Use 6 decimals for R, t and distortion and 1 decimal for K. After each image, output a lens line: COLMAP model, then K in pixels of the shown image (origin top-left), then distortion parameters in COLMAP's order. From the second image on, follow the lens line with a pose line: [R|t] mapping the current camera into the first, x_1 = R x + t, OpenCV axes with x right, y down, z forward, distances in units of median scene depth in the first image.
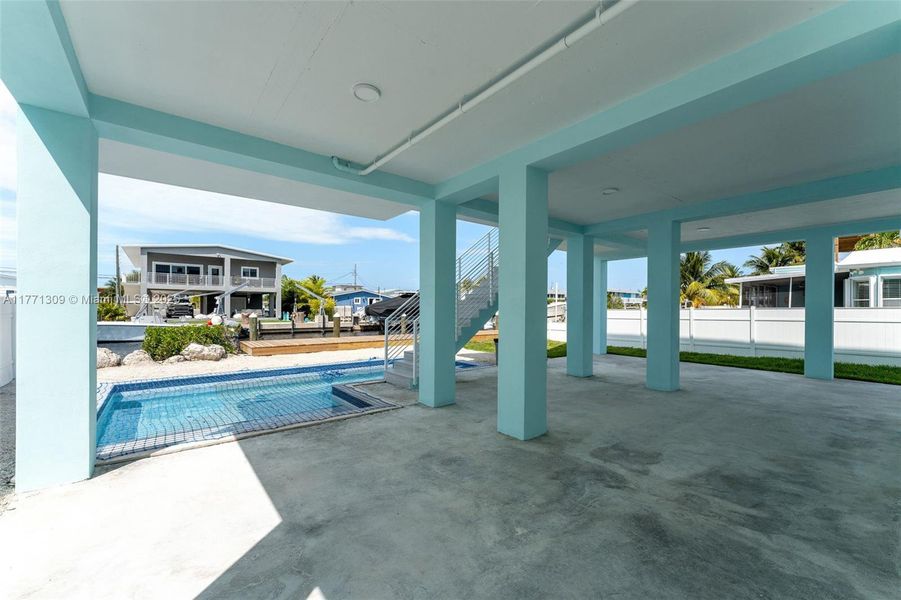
lens RADIAL K [[362.5, 0, 450.3], [0, 362.5, 310.8], [0, 0, 1]] dist [0.000959, 0.000107]
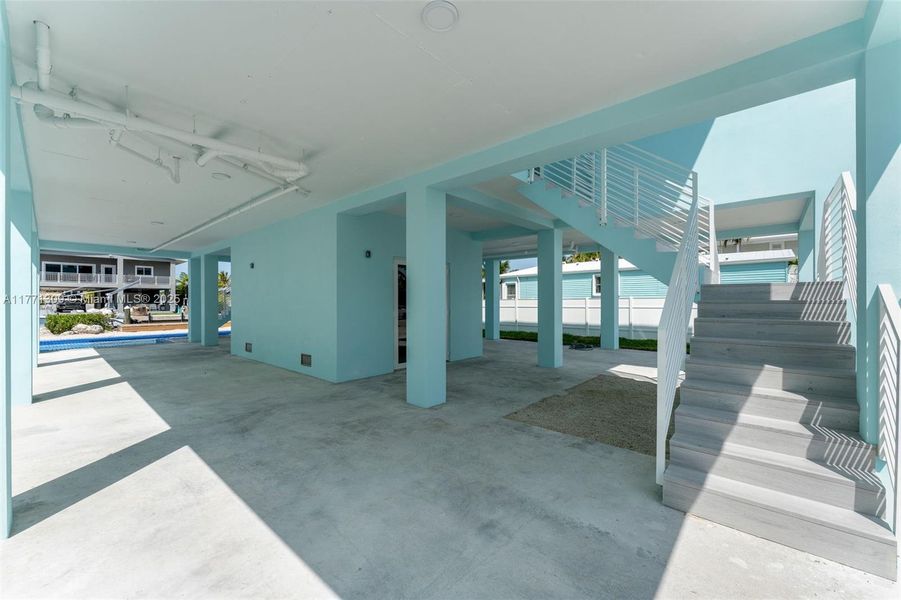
lens RADIAL K [[356.1, 0, 449.3], [0, 356.1, 301.3], [0, 0, 1]] dist [0.001071, 0.000195]
pose [[0.984986, -0.008589, 0.172422, 0.218187], [0.009559, 0.999943, -0.004799, 0.002957], [-0.172371, 0.006375, 0.985012, -0.291025]]
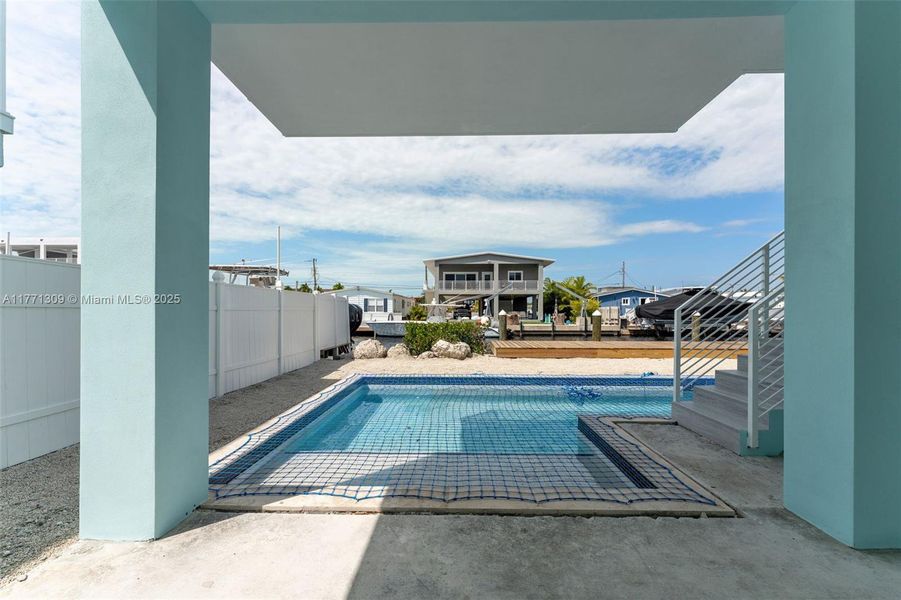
lens RADIAL K [[369.0, 0, 453.4], [0, 369.0, 312.5], [0, 0, 1]] dist [0.000030, 0.000004]
pose [[0.771640, -0.004020, -0.636047, -0.019461], [-0.000692, 0.999974, -0.007160, 0.007691], [0.636059, 0.005965, 0.771617, 0.082859]]
